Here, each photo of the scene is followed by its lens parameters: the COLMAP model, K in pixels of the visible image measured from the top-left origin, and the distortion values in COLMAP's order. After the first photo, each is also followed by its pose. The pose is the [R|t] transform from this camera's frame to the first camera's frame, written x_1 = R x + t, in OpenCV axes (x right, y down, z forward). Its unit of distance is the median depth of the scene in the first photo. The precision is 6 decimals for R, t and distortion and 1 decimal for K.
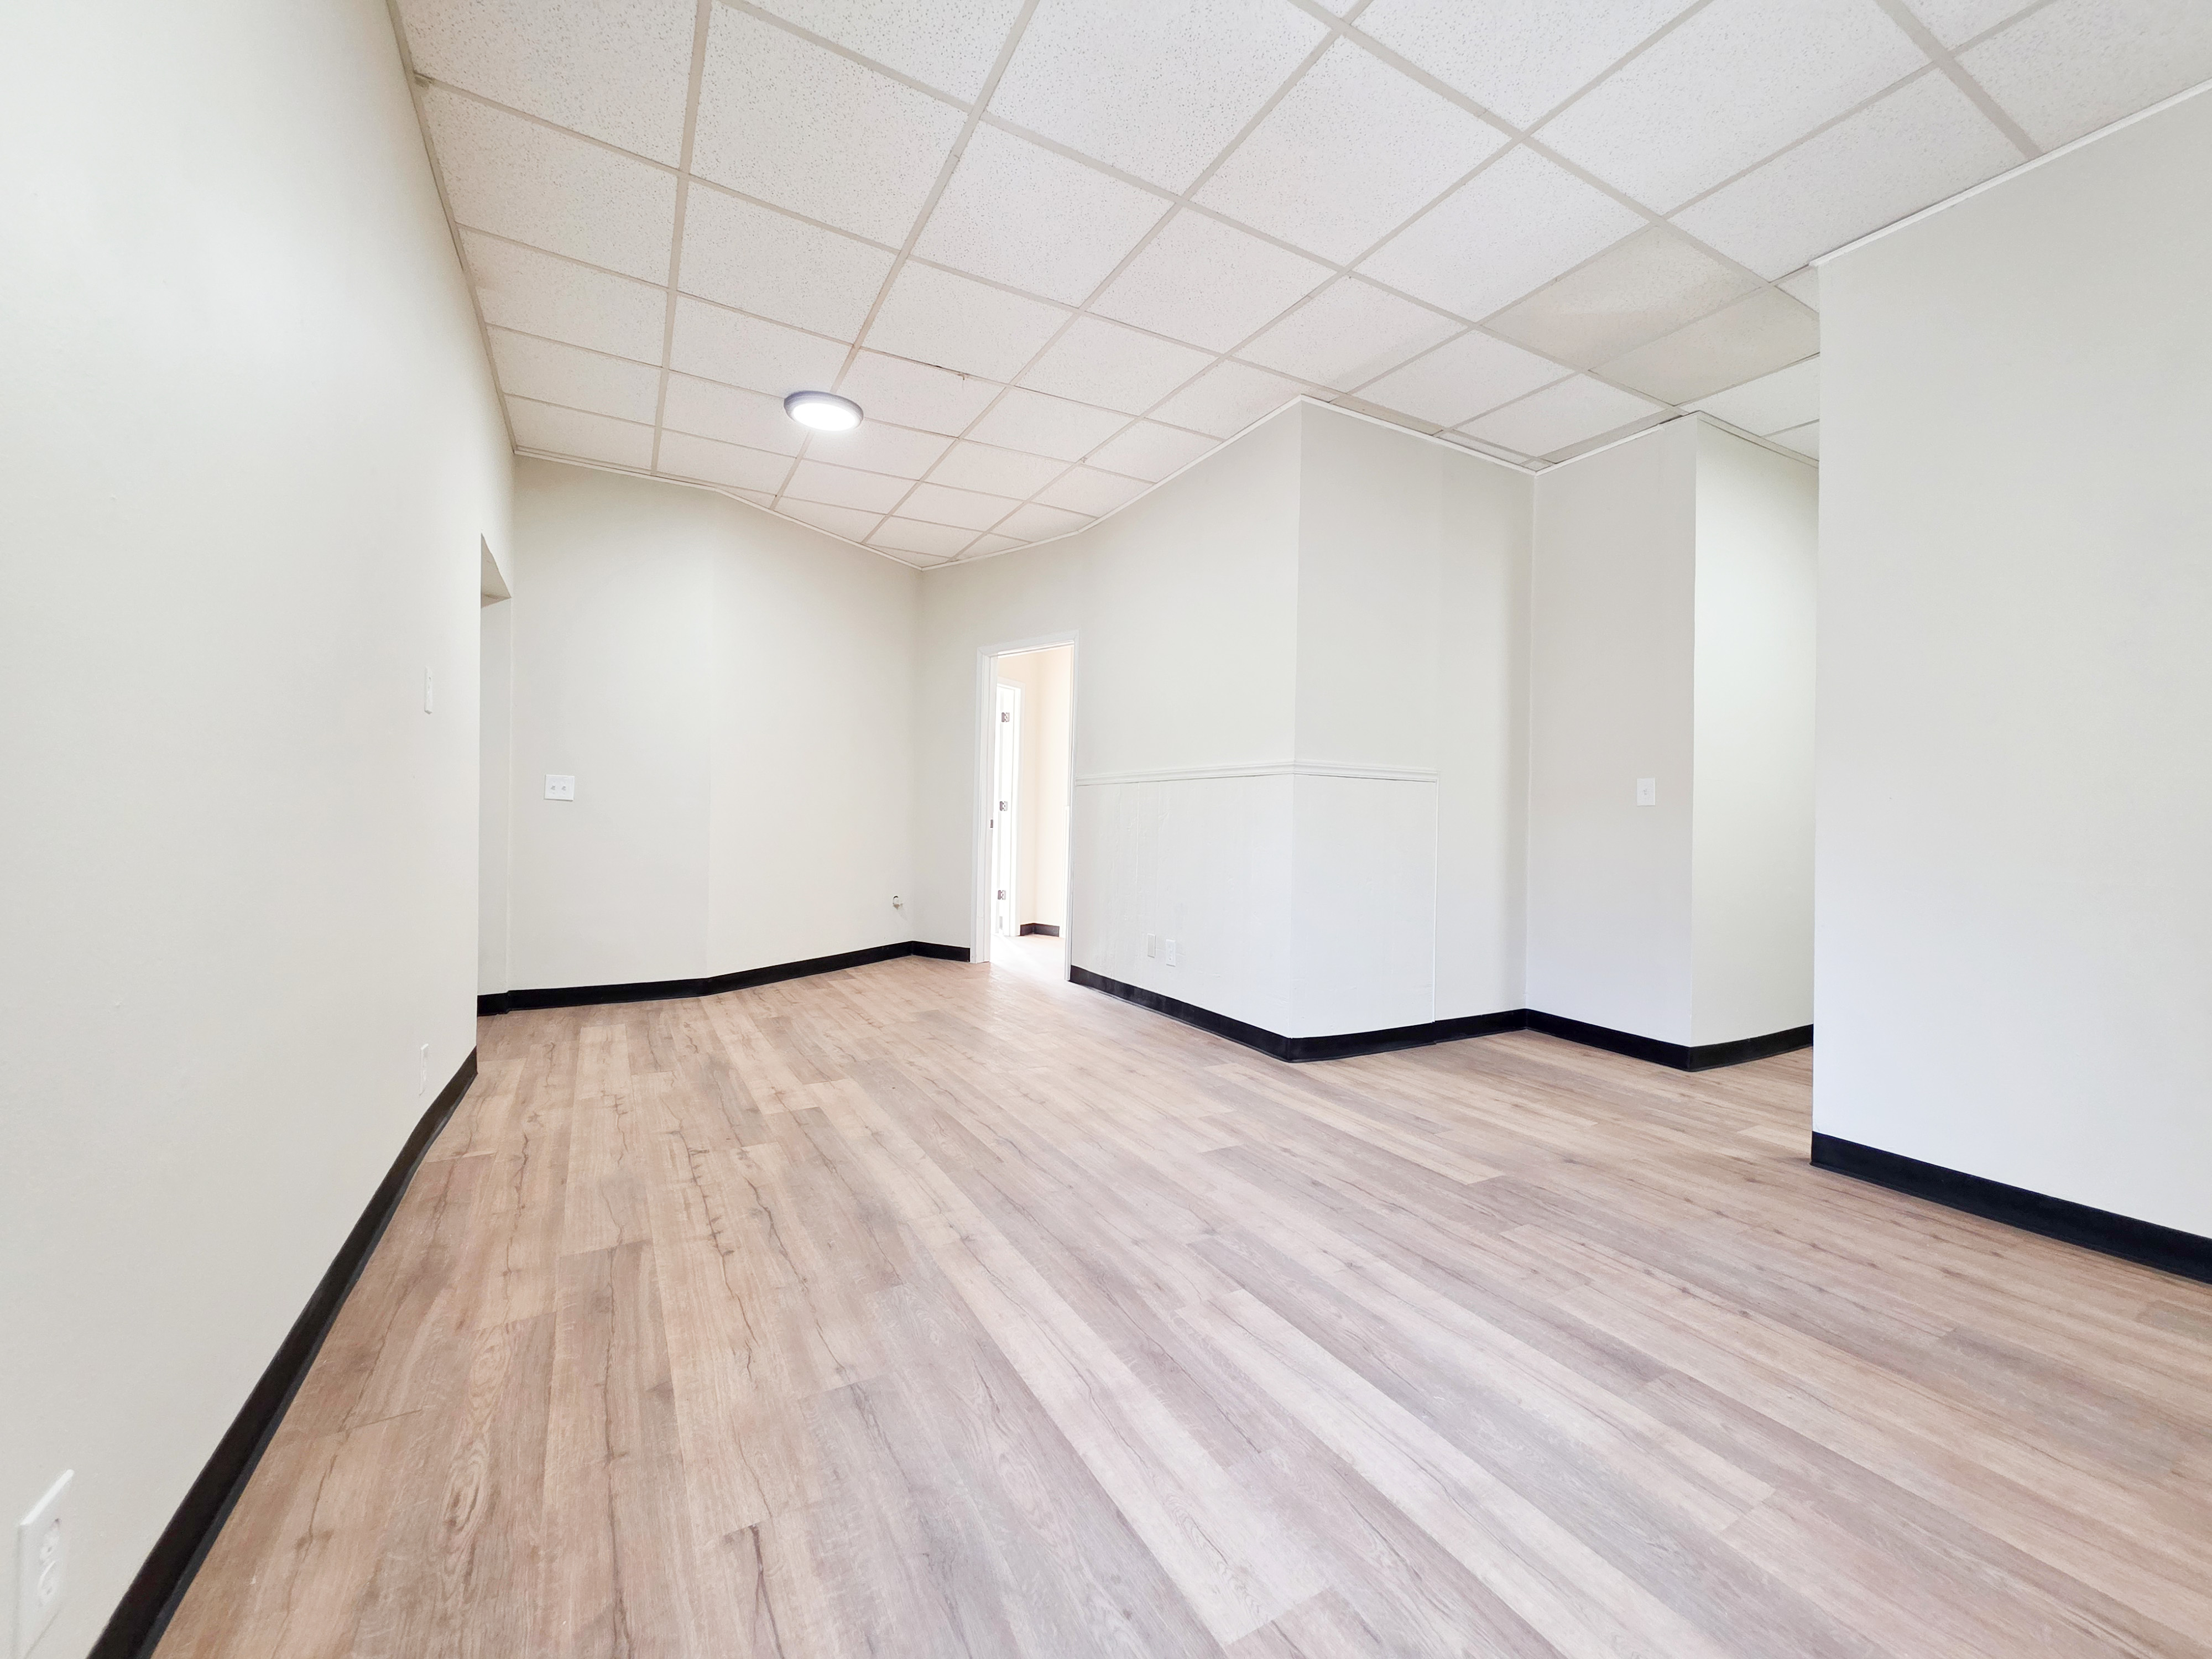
lens RADIAL K [[873.6, 0, 1096.5], [0, 873.6, 825.9], [0, 0, 1]] dist [0.001607, 0.000160]
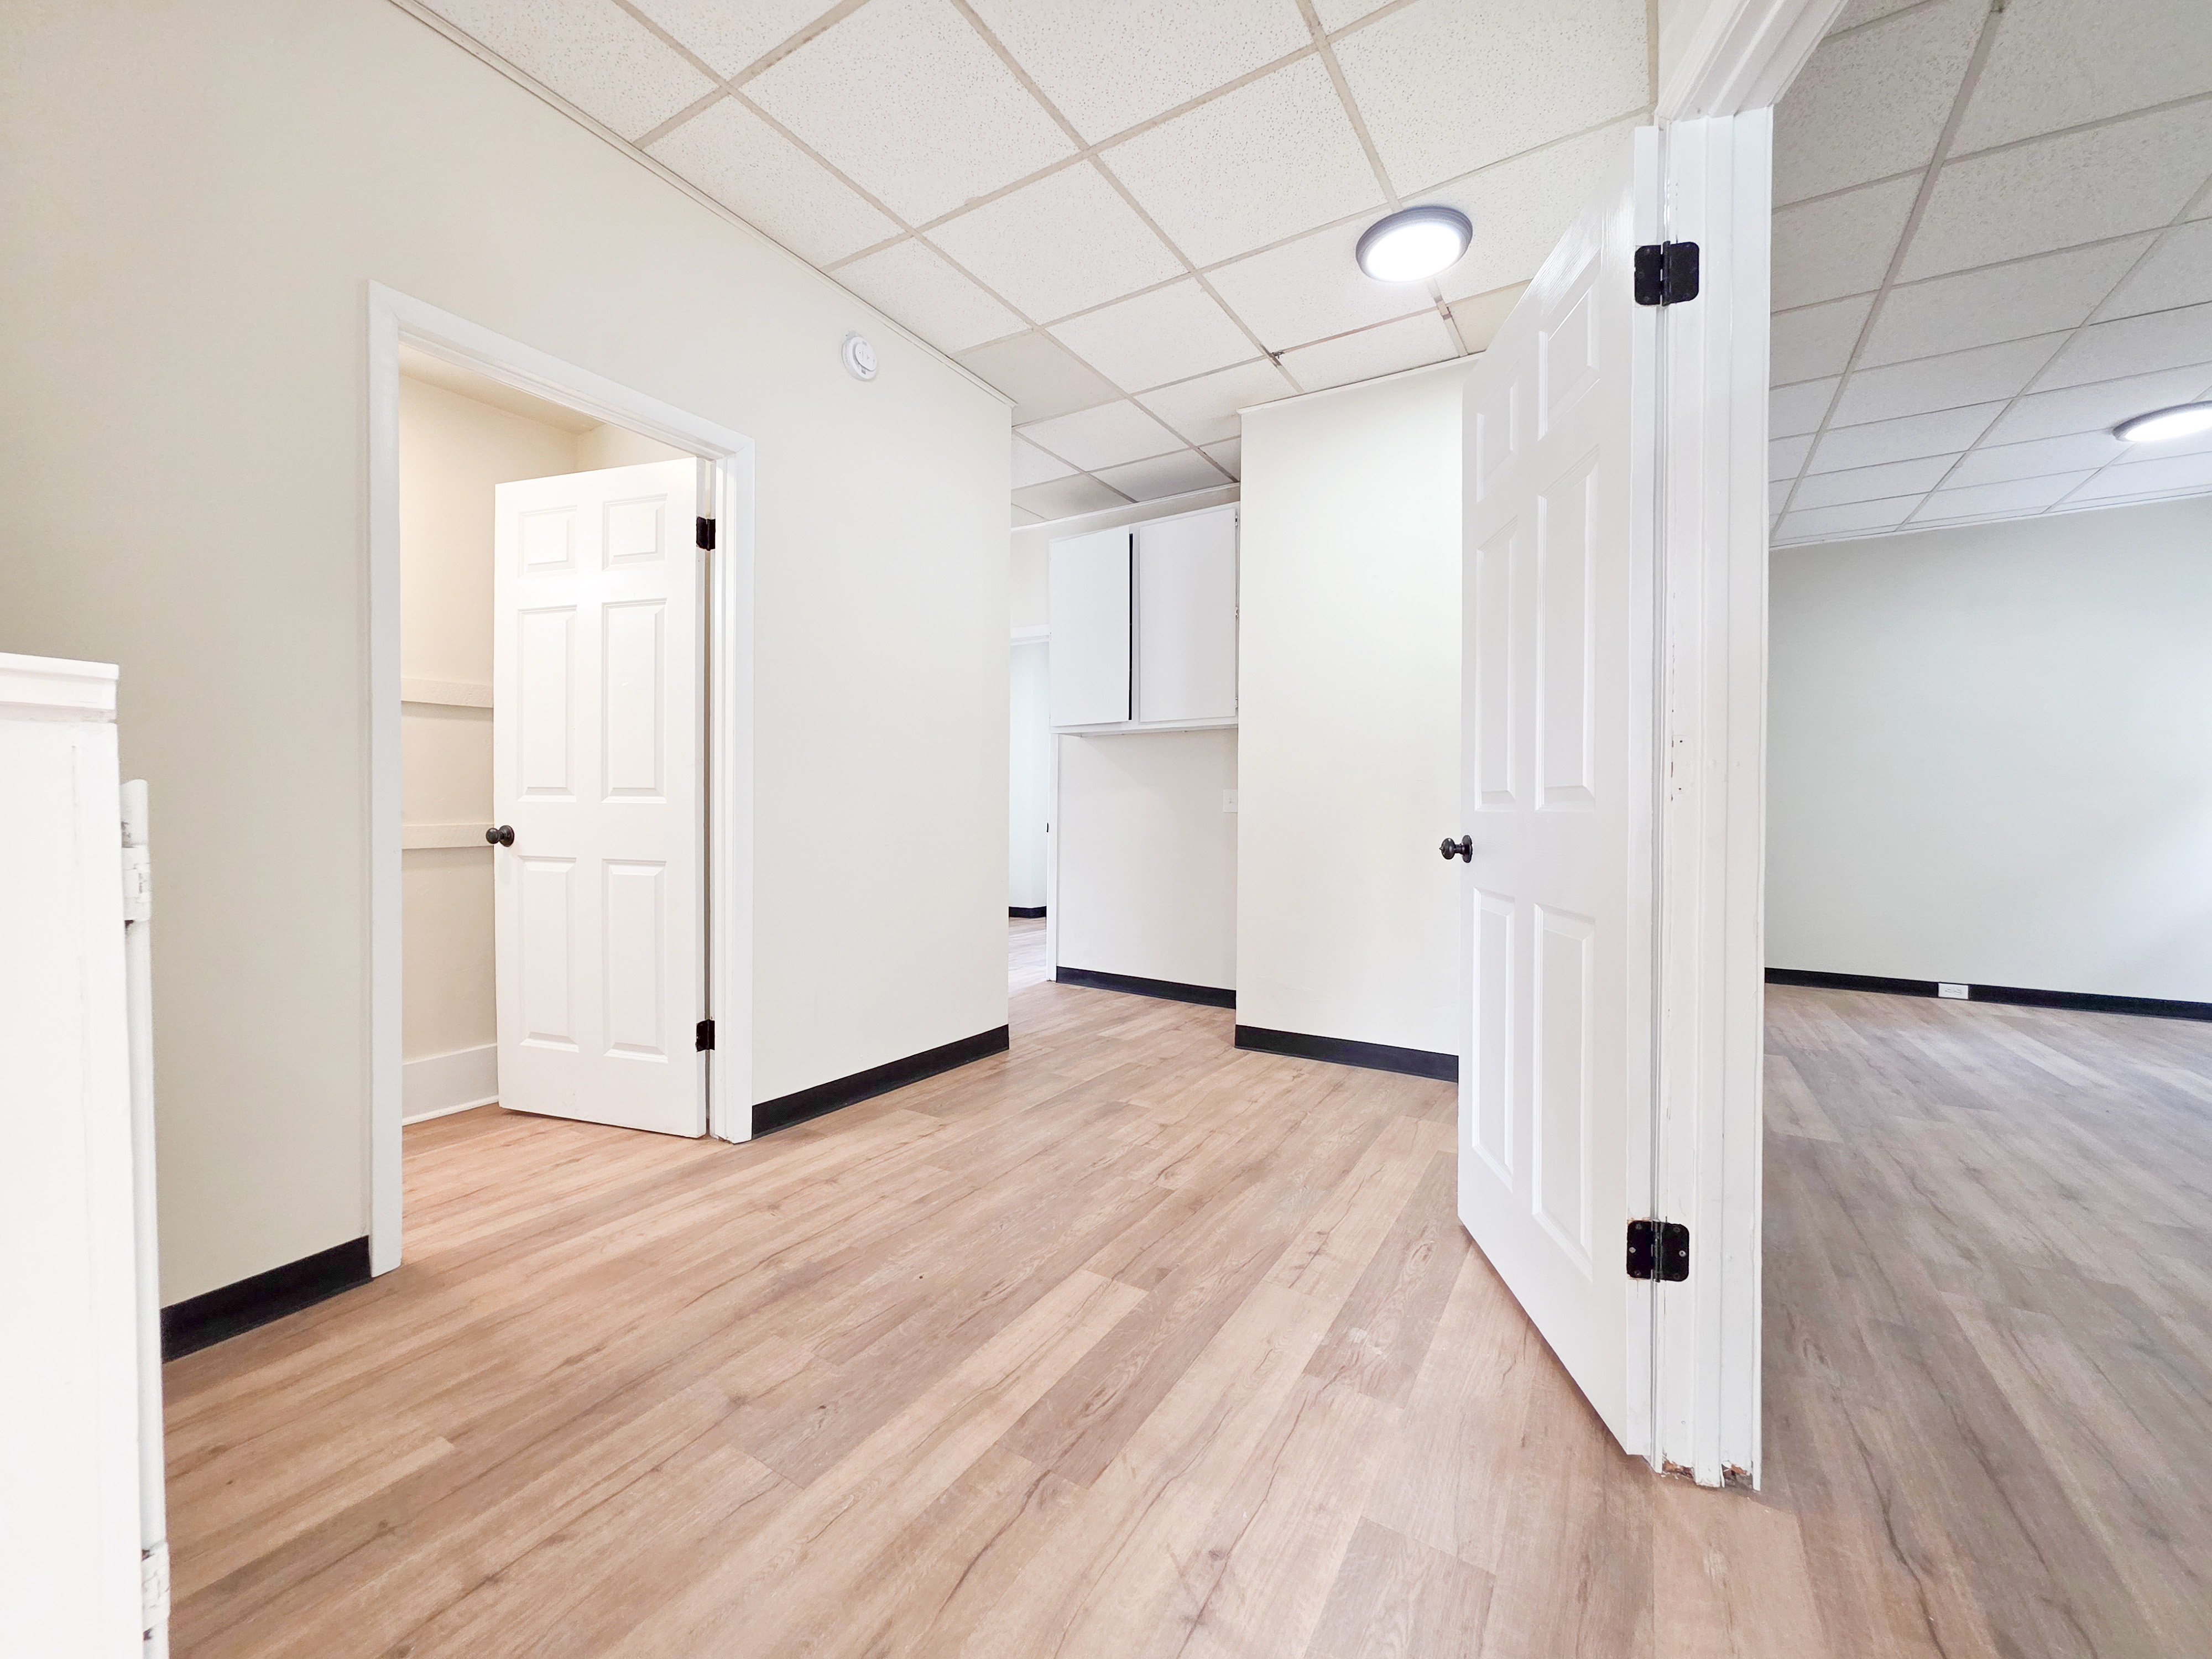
lens RADIAL K [[877.7, 0, 1093.2], [0, 877.7, 827.6], [0, 0, 1]] dist [-0.000689, 0.000034]
pose [[-0.479213, -0.043005, 0.876644, -0.323620], [-0.018657, 0.999072, 0.038812, -0.035972], [-0.877500, 0.002244, -0.479571, 2.685611]]
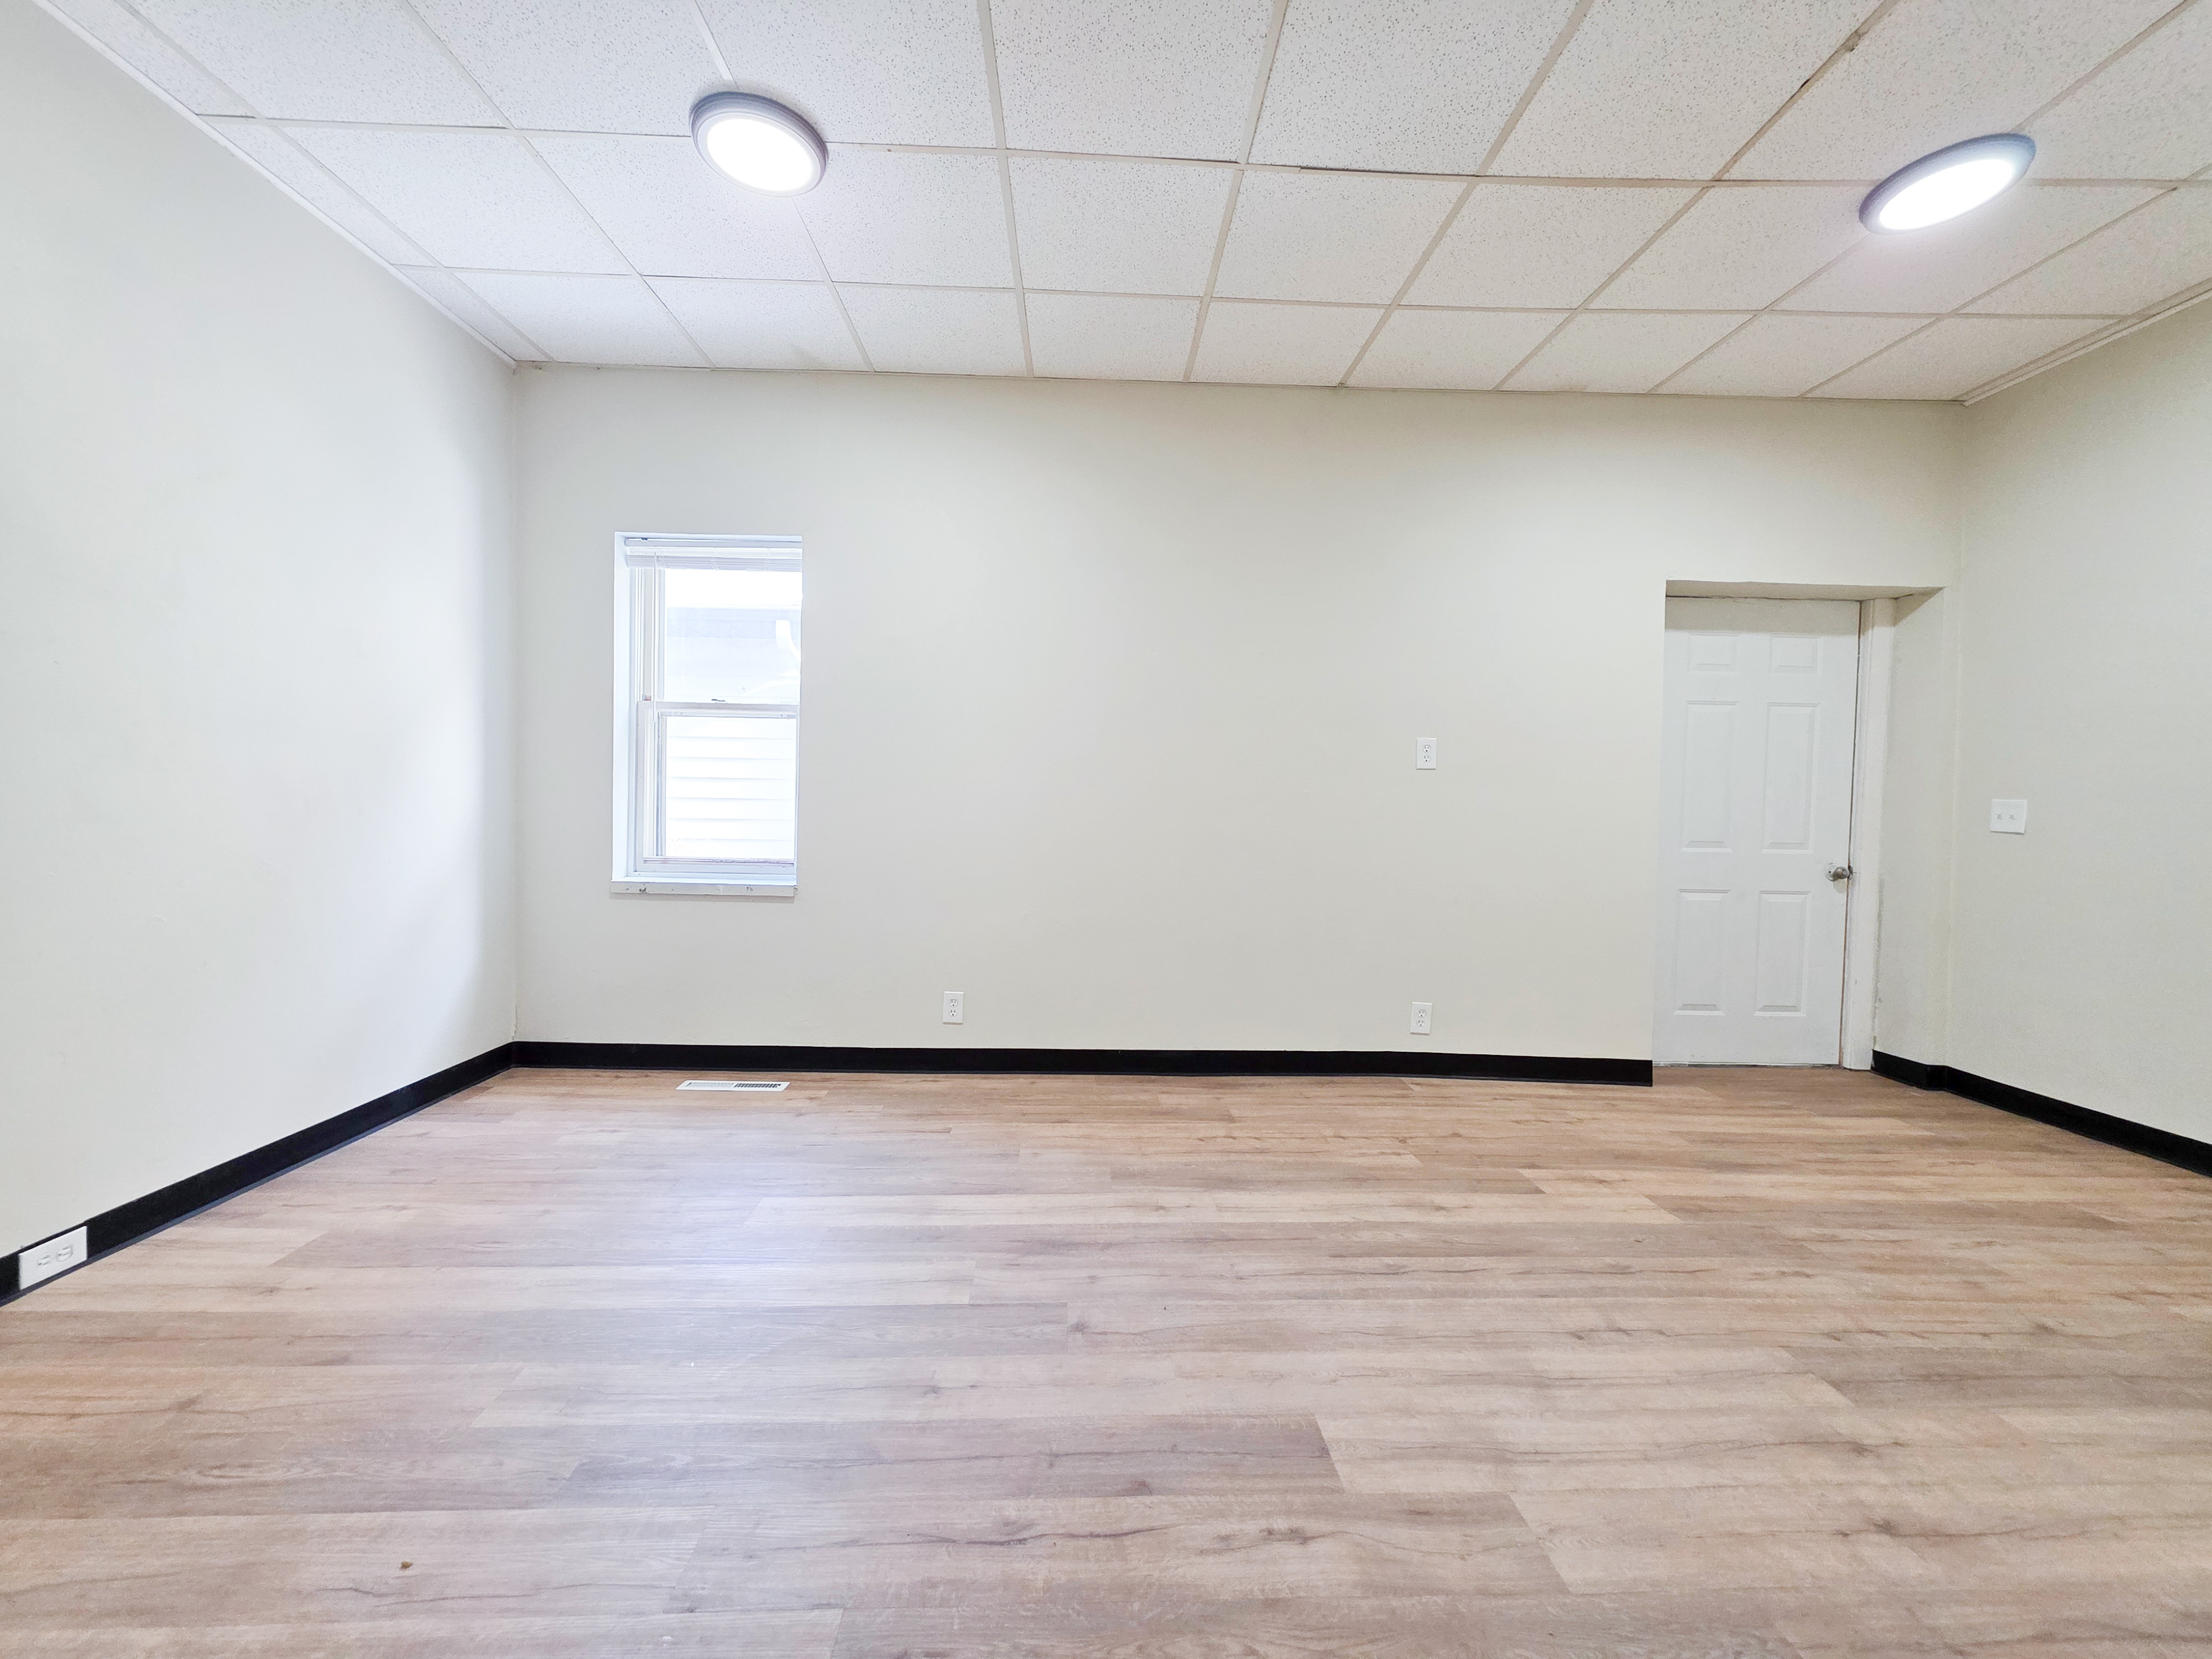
lens RADIAL K [[882.1, 0, 1095.6], [0, 882.1, 827.0], [0, 0, 1]] dist [0.000806, 0.000649]
pose [[-0.466486, -0.009251, -0.884480, 0.731535], [-0.030793, 0.999509, 0.005787, -0.025621], [0.883992, 0.029936, -0.466542, 1.150732]]
